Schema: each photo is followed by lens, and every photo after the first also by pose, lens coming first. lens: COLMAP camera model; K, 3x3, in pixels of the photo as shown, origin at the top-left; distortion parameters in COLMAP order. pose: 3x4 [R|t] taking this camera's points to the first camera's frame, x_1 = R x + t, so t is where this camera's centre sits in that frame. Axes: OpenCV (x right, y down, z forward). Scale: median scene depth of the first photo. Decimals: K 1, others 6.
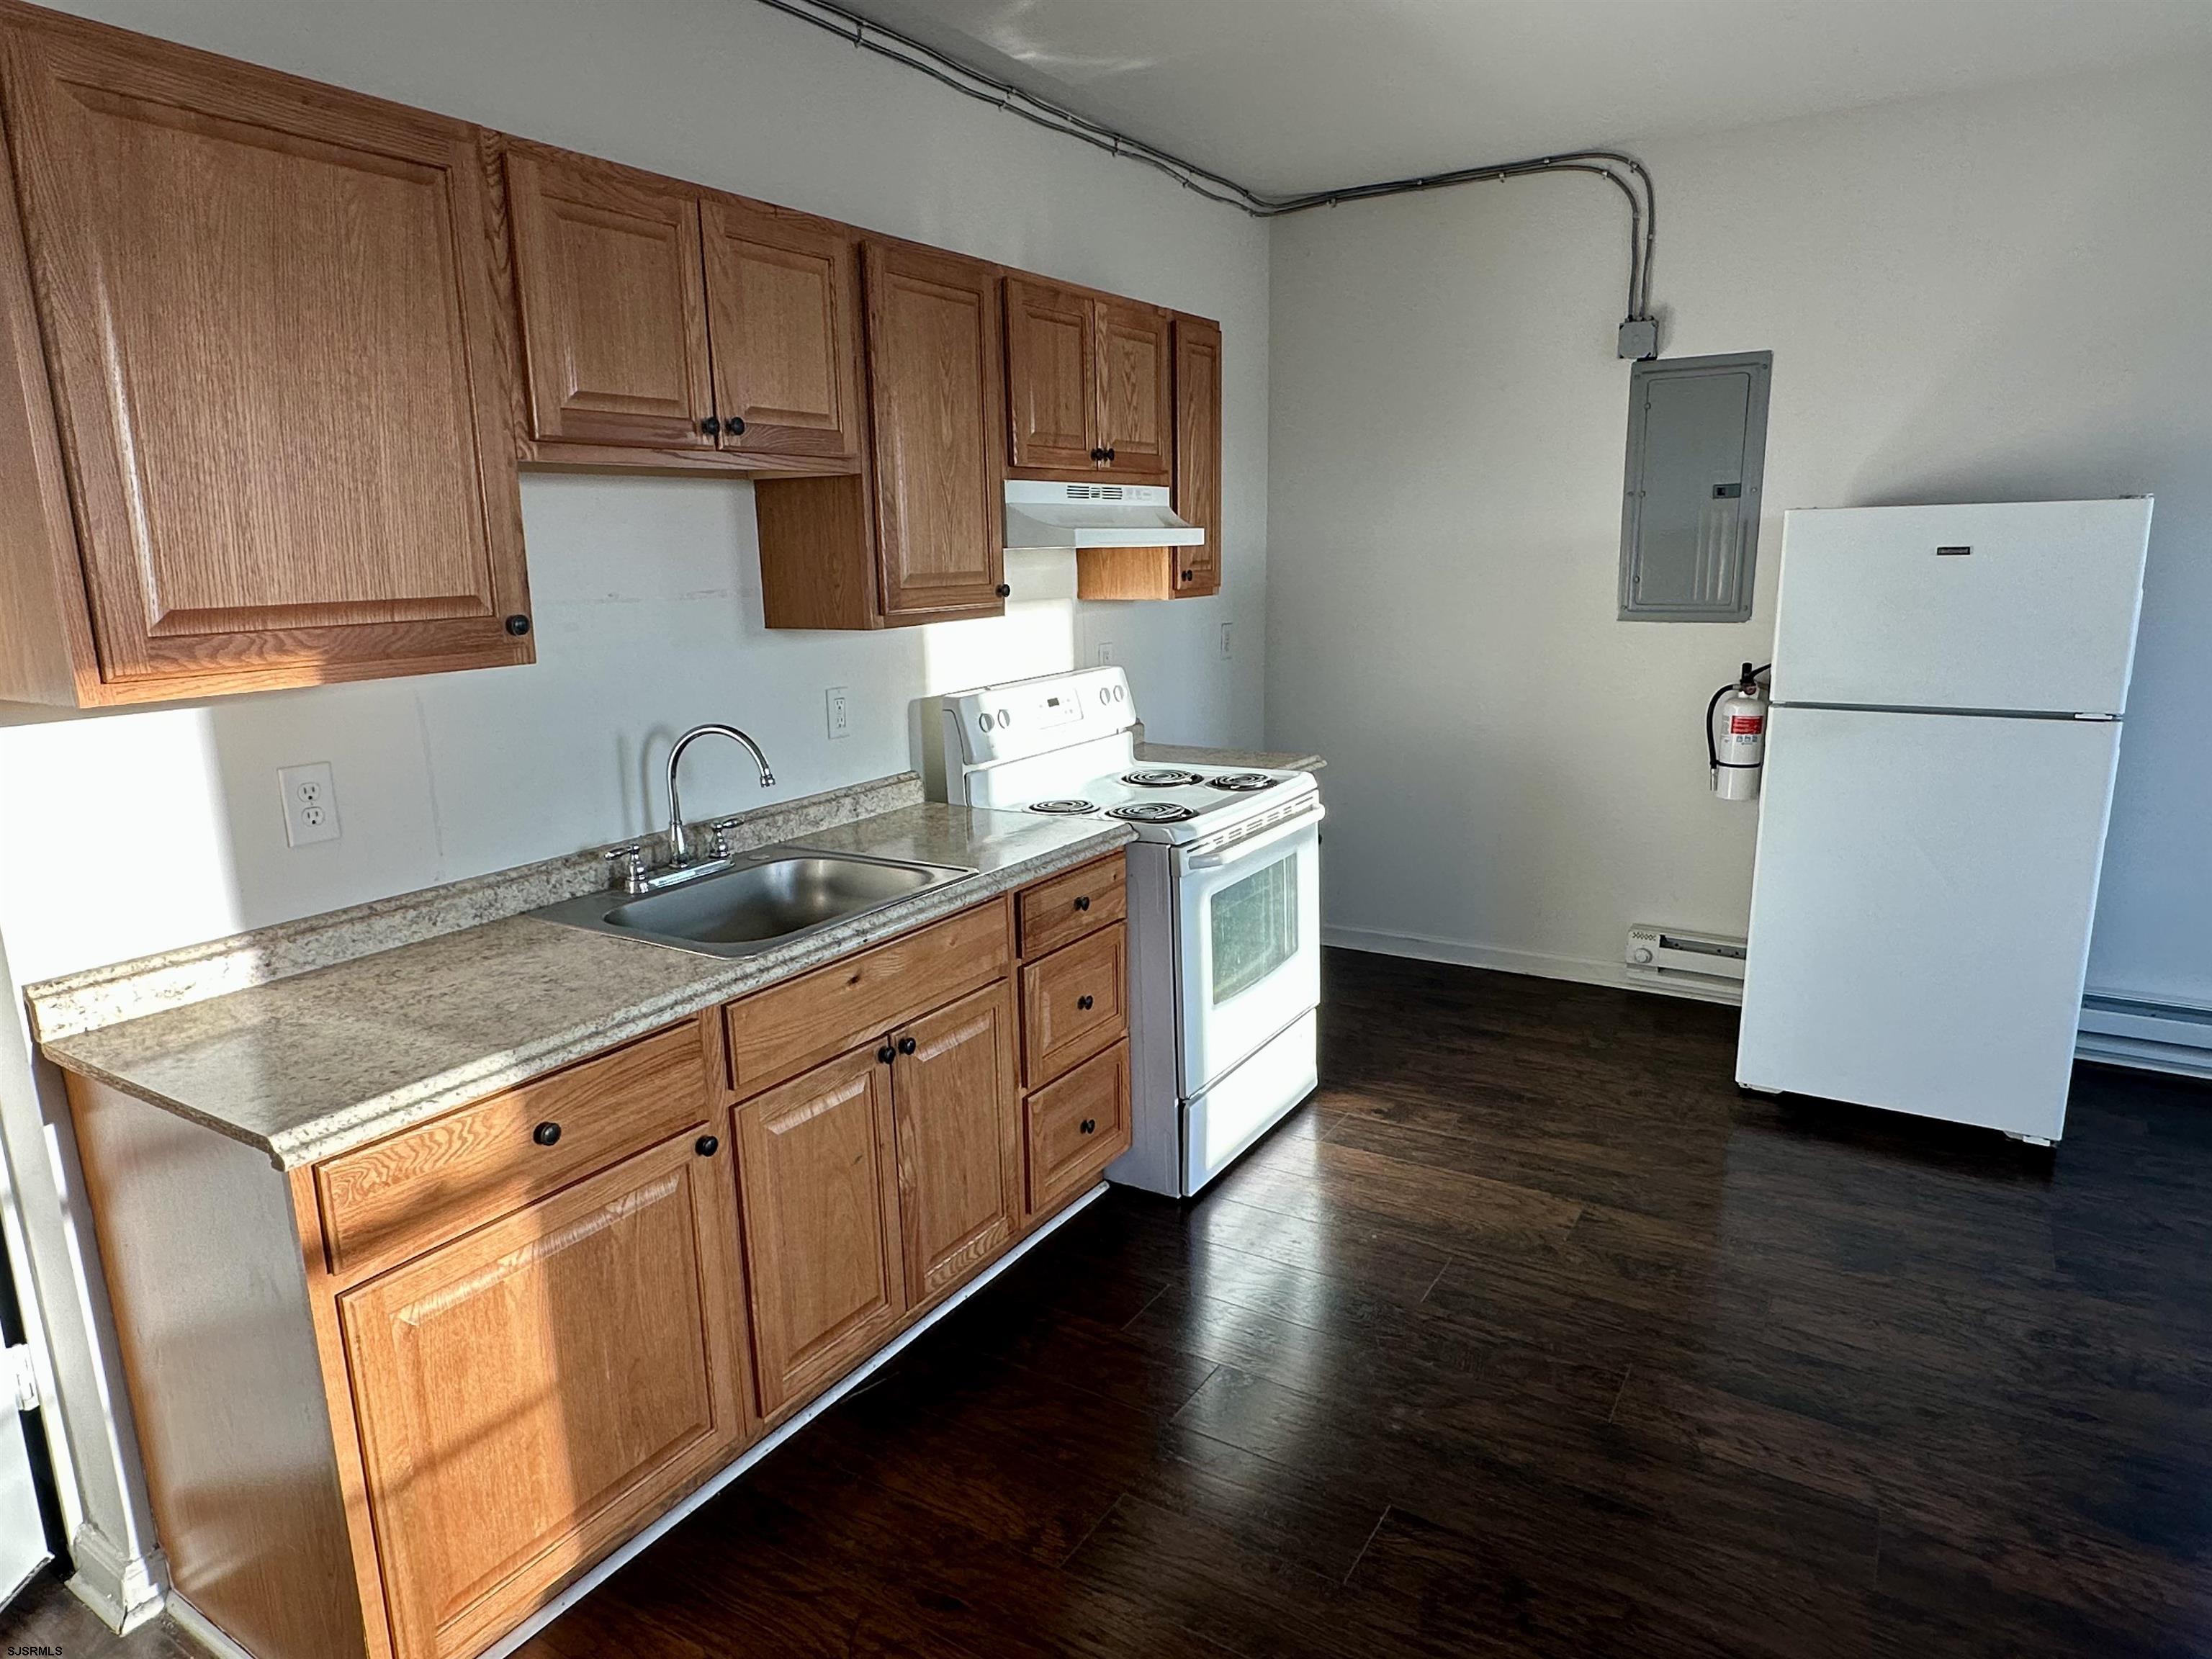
lens RADIAL K [[1323.7, 0, 1106.0], [0, 1323.7, 829.5], [0, 0, 1]] dist [0.002173, -0.002354]
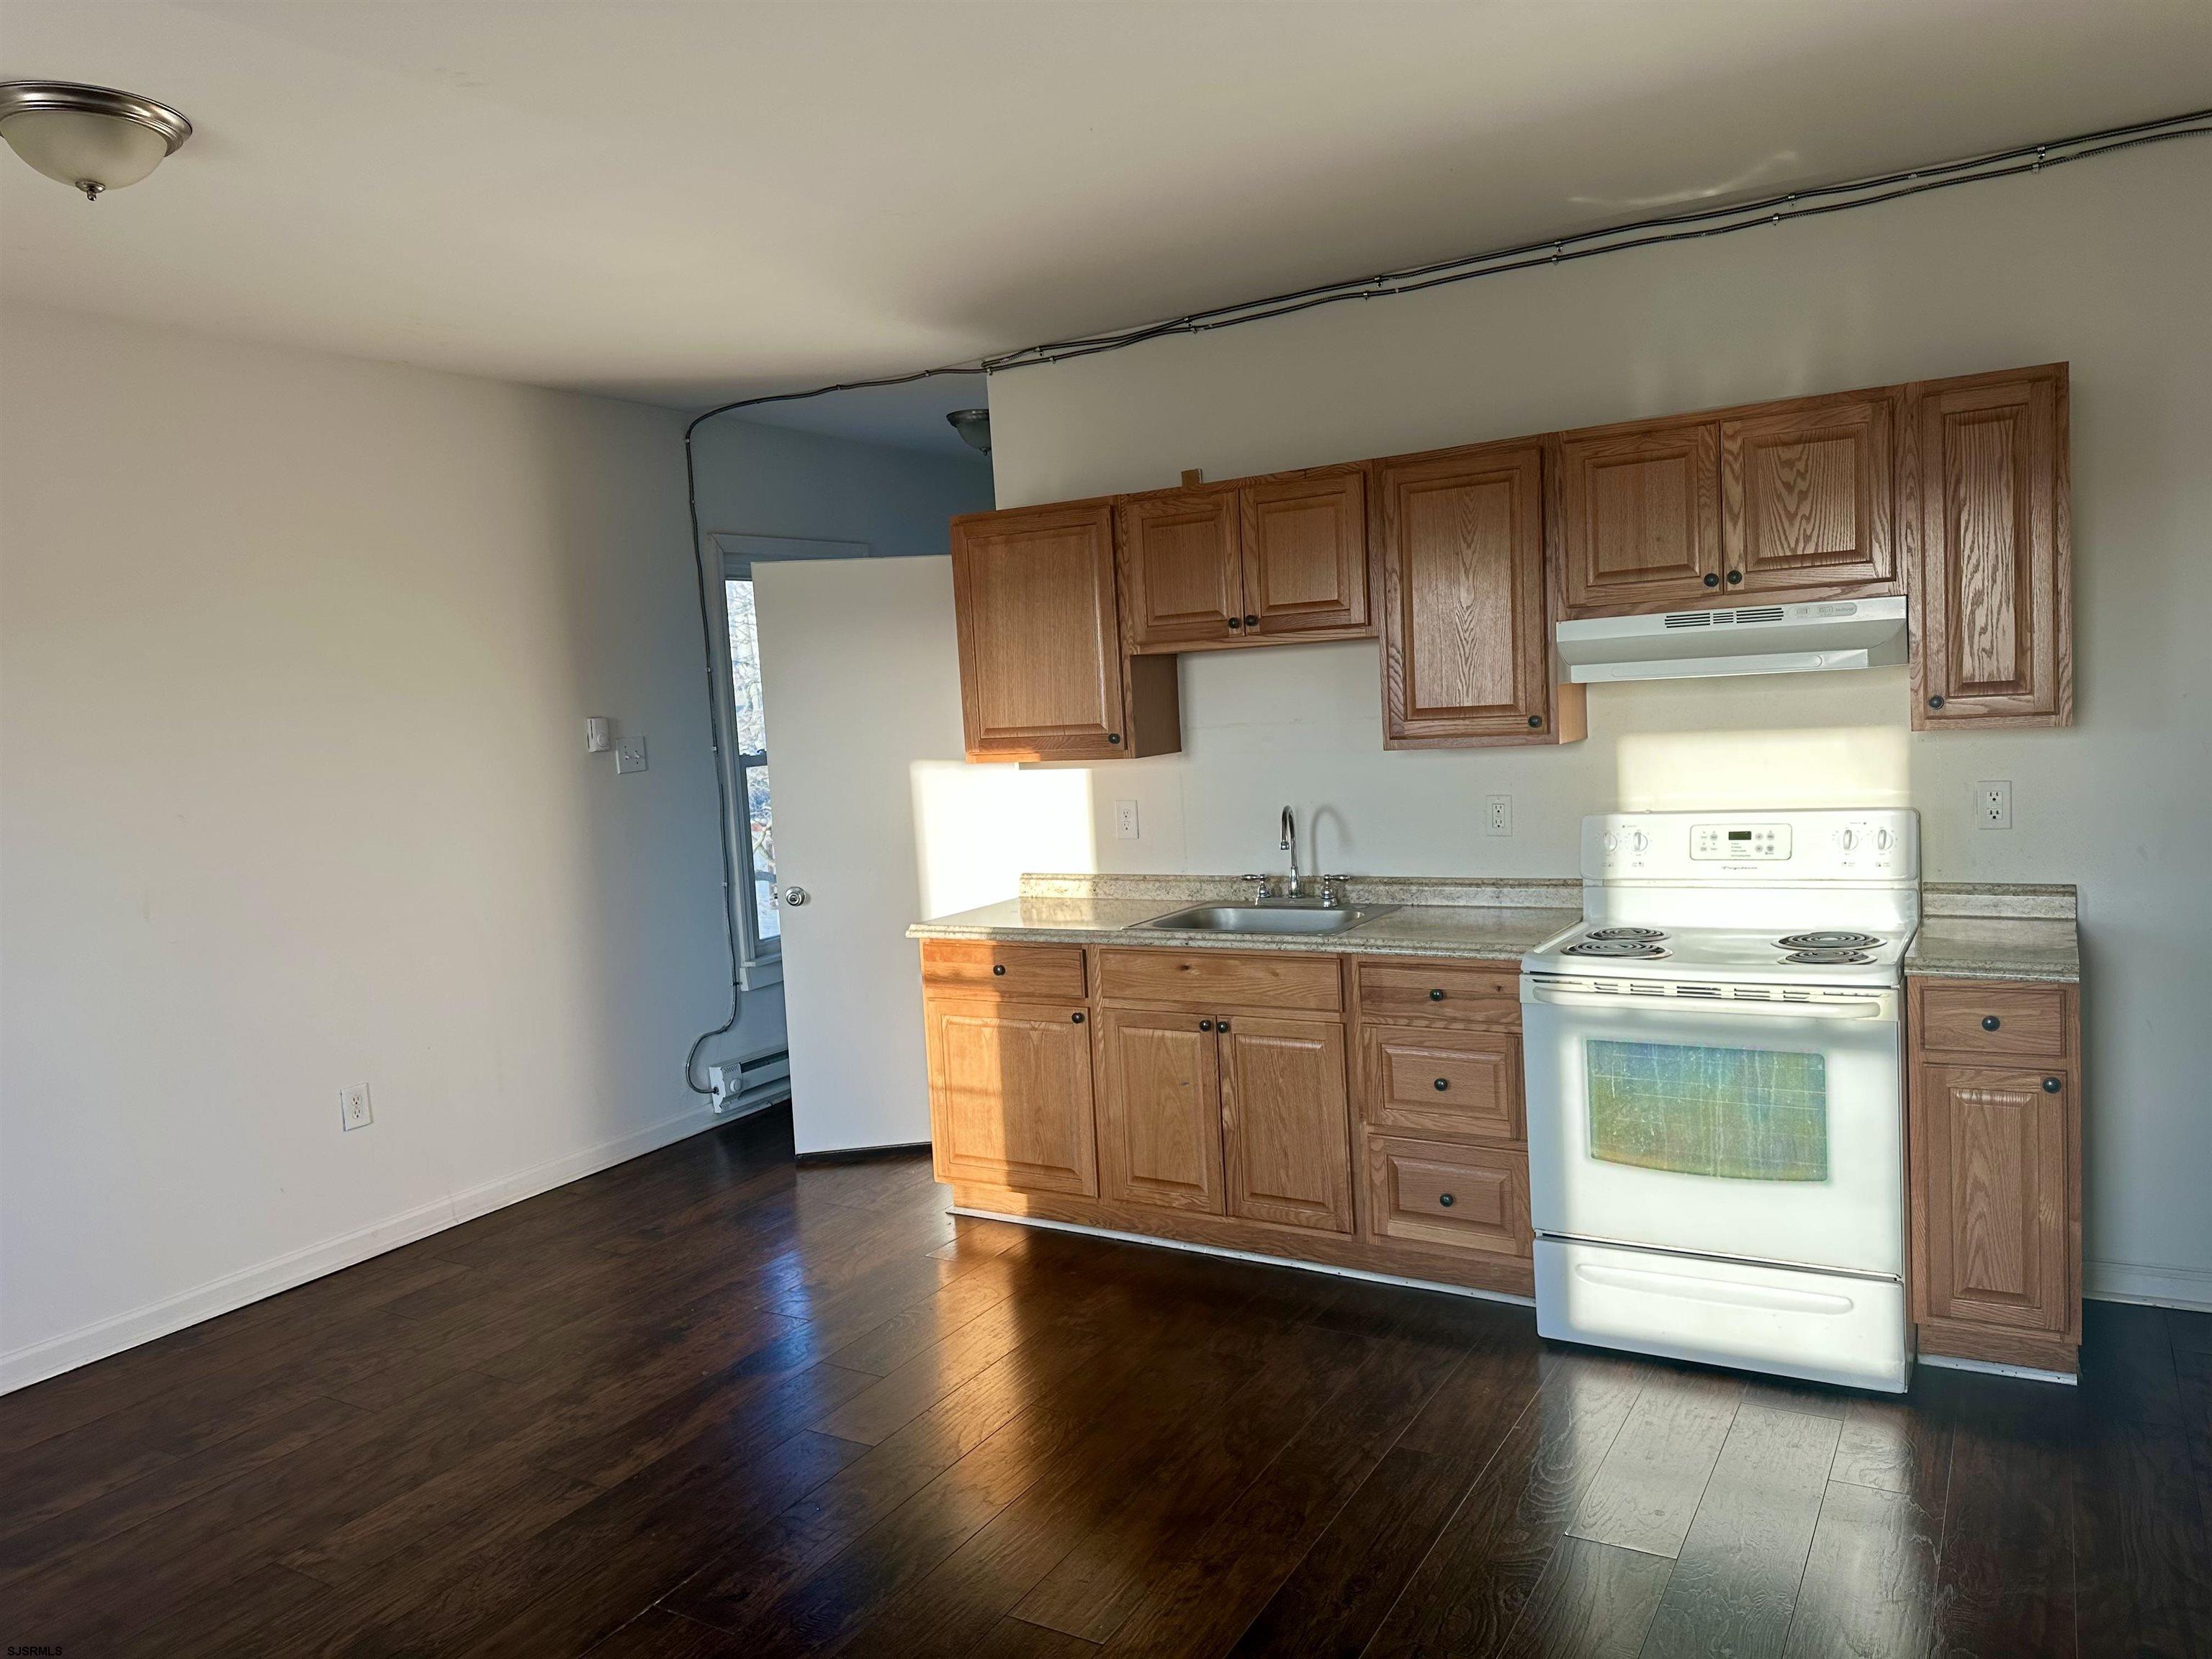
lens RADIAL K [[1549.2, 0, 1106.0], [0, 1549.2, 829.5], [0, 0, 1]] dist [0.186967, -0.302554]
pose [[0.037309, 0.106759, -0.993585, 1.245294], [-0.158976, 0.982249, 0.099572, -0.166686], [0.986577, 0.154241, 0.053619, 0.591375]]
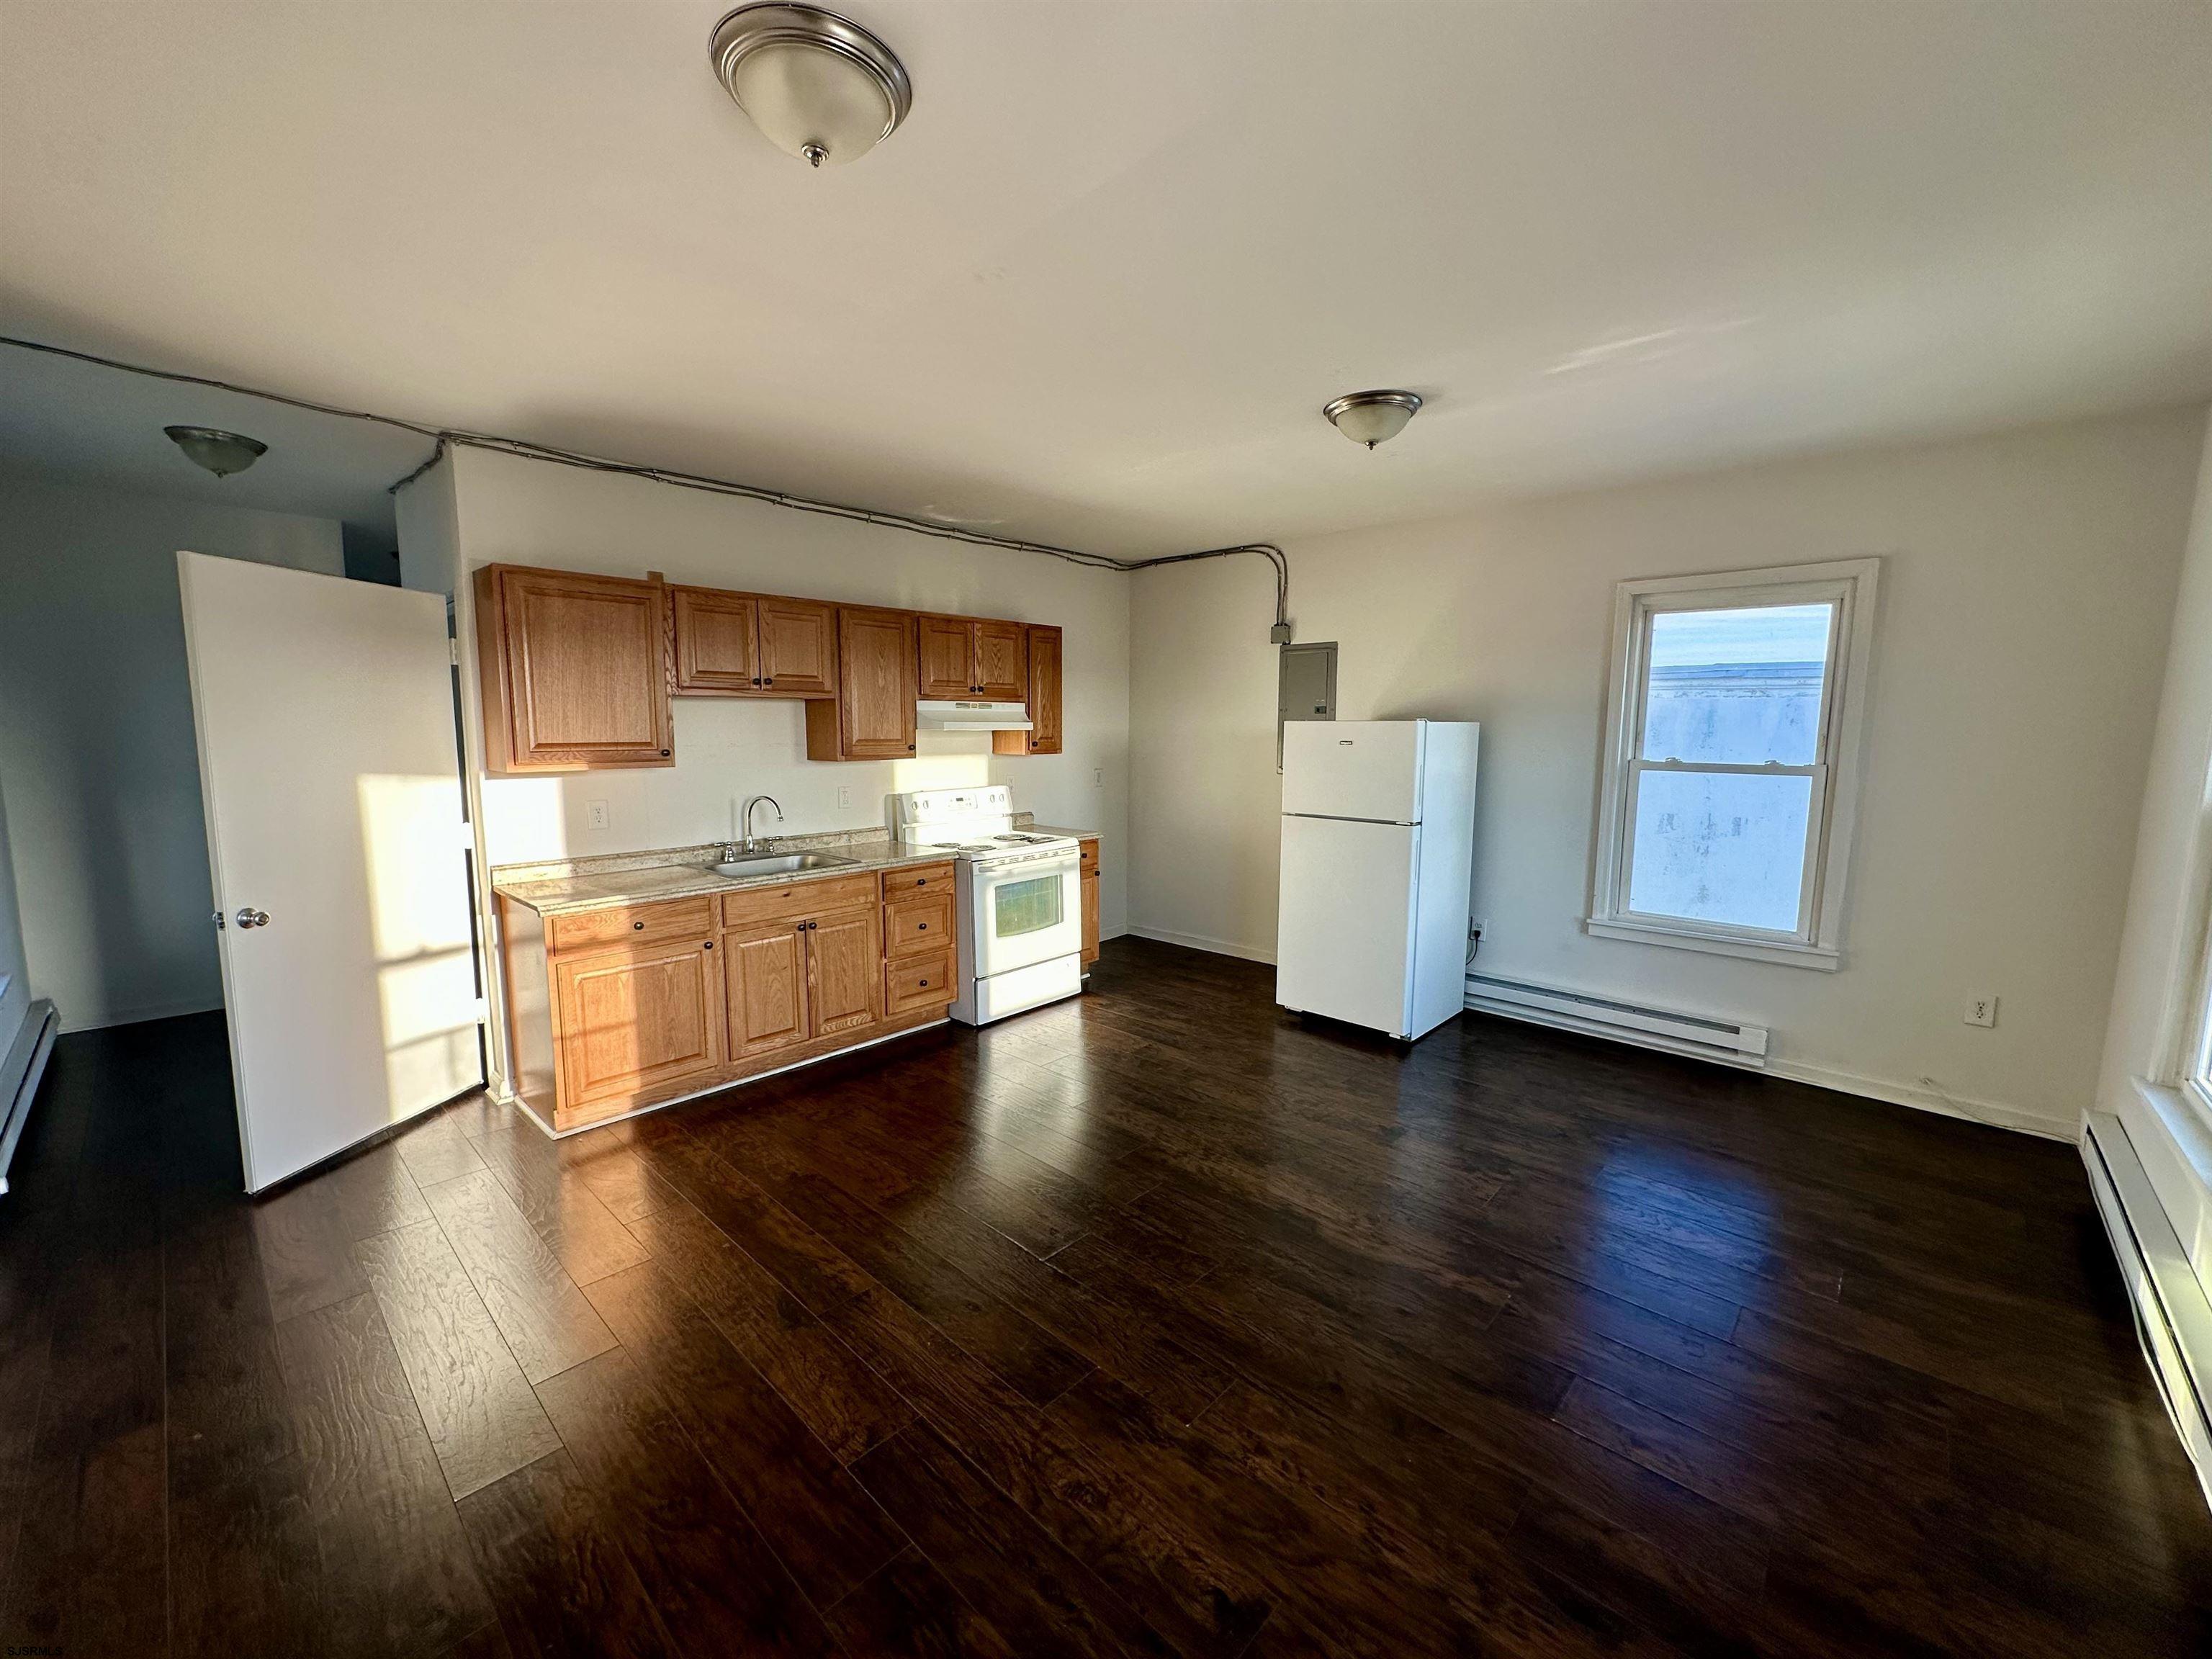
lens RADIAL K [[863.5, 0, 1106.0], [0, 863.5, 829.5], [0, 0, 1]] dist [0.001150, 0.000007]
pose [[0.983507, 0.046377, -0.174825, 0.530574], [-0.062007, 0.994448, -0.085024, 0.069150], [0.169911, 0.094462, 0.980922, -0.409145]]
